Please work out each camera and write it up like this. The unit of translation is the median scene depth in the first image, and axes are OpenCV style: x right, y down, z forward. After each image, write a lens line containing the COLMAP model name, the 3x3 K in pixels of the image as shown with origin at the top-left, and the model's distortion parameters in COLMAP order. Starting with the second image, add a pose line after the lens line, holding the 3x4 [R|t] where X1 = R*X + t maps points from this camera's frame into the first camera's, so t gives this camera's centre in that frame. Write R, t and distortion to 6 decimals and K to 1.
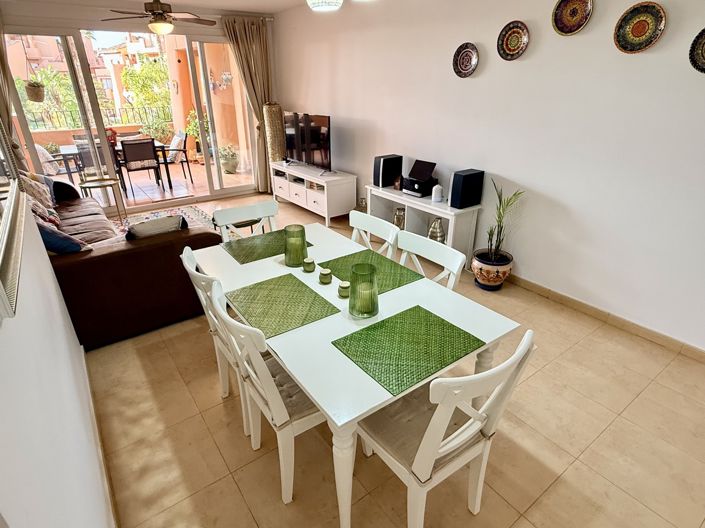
lens RADIAL K [[392.9, 0, 350.2], [0, 392.9, 261.5], [0, 0, 1]] dist [0.002930, 0.000655]
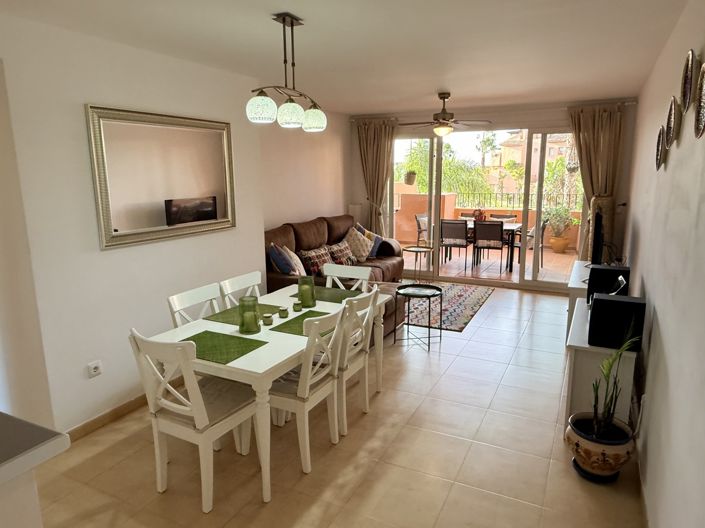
lens RADIAL K [[481.9, 0, 351.2], [0, 481.9, 263.1], [0, 0, 1]] dist [-0.004229, -0.001022]
pose [[0.463739, 0.174969, -0.868523, 0.496975], [-0.369015, 0.929372, -0.009805, -0.063854], [0.805466, 0.325045, 0.495552, 0.113556]]
